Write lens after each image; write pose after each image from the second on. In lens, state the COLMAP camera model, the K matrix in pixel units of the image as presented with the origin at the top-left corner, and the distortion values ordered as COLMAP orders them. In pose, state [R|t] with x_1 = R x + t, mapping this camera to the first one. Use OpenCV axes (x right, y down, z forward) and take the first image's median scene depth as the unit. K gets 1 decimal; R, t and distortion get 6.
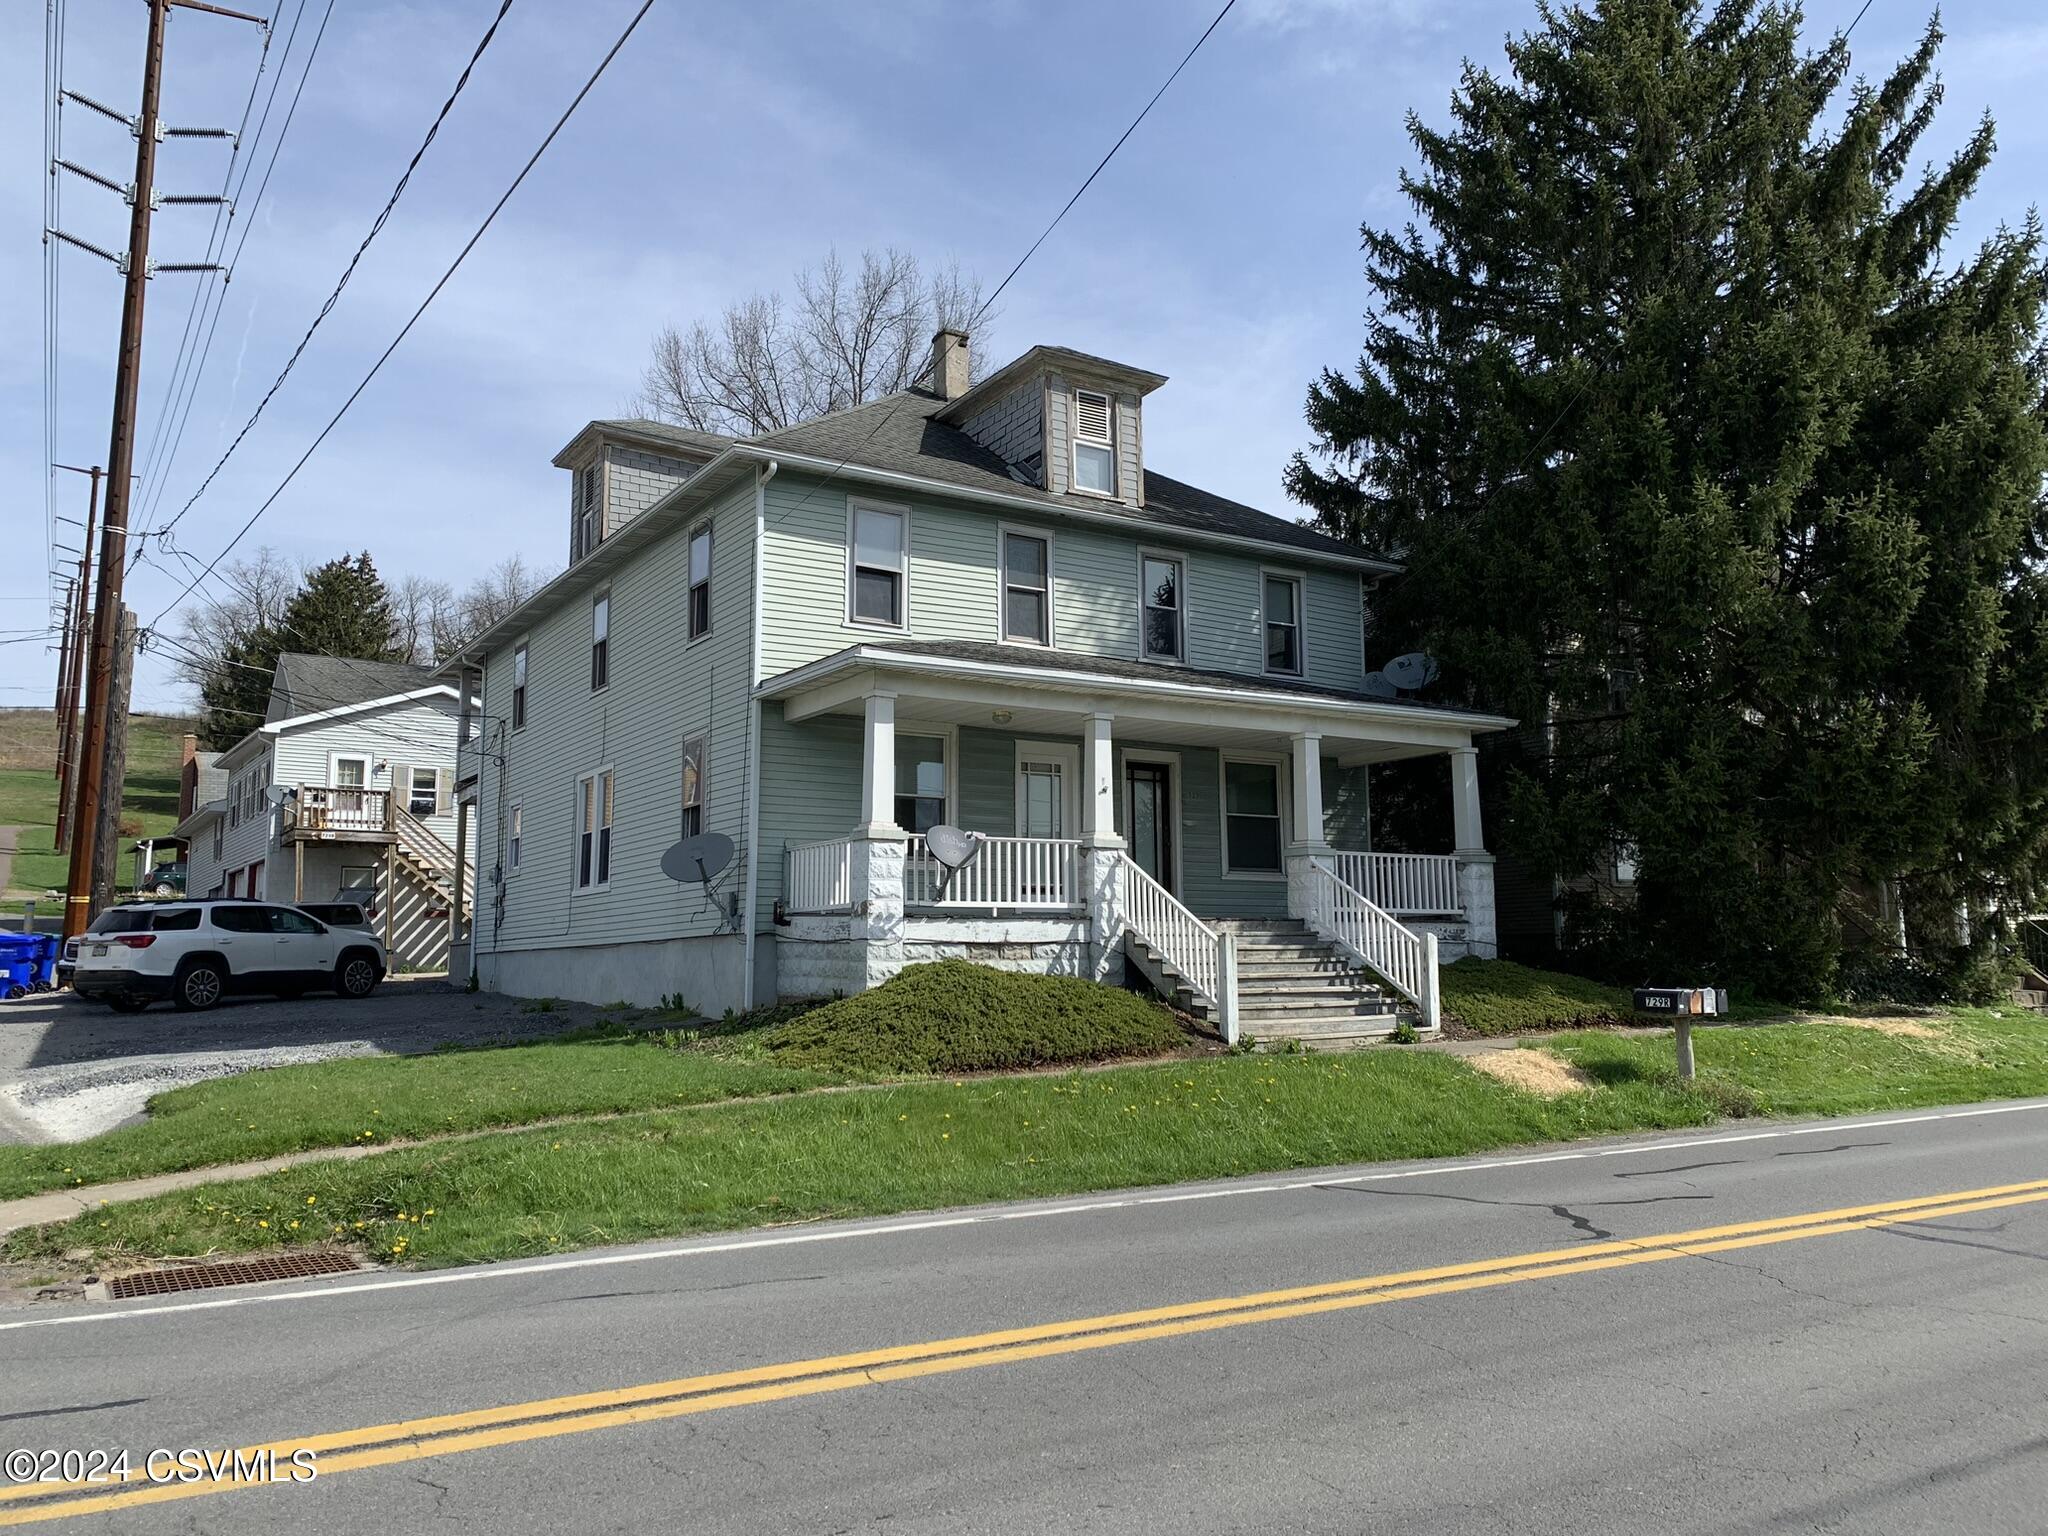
lens RADIAL K [[1554.6, 0, 1057.1], [0, 1554.6, 763.6], [0, 0, 1]] dist [0.099829, -0.145134]
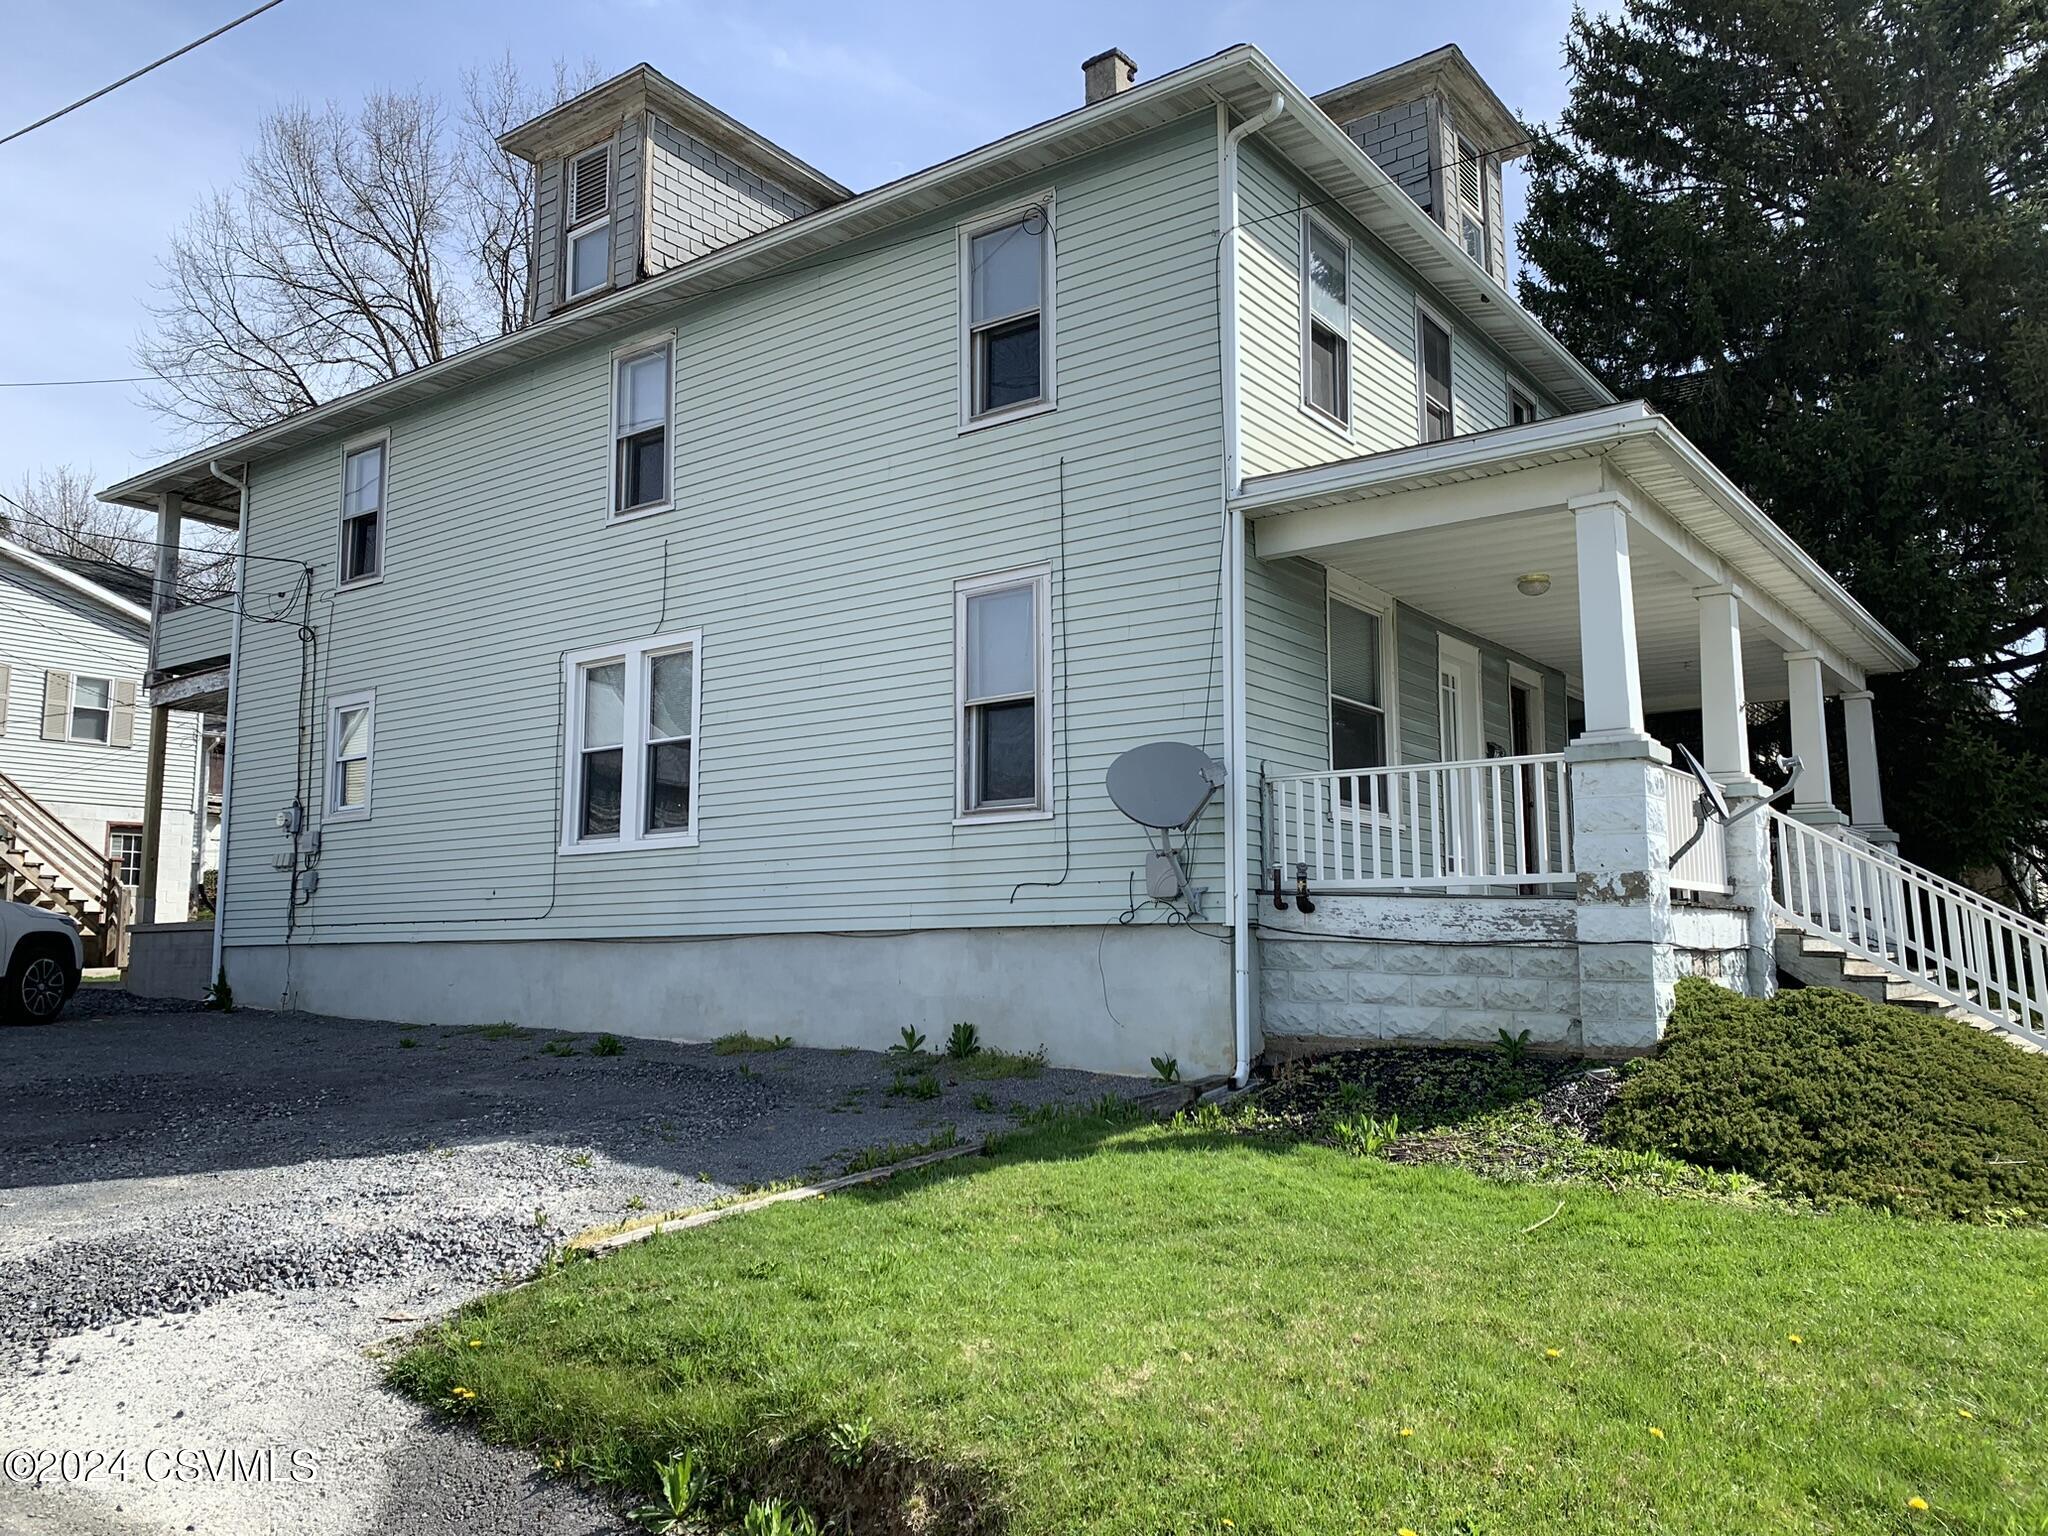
lens RADIAL K [[1554.6, 0, 1057.1], [0, 1554.6, 763.6], [0, 0, 1]] dist [0.099829, -0.145134]
pose [[0.938377, 0.048073, 0.342255, -0.404060], [-0.050379, 0.998728, -0.002154, 0.050001], [-0.341923, -0.015221, 0.939605, 0.447175]]
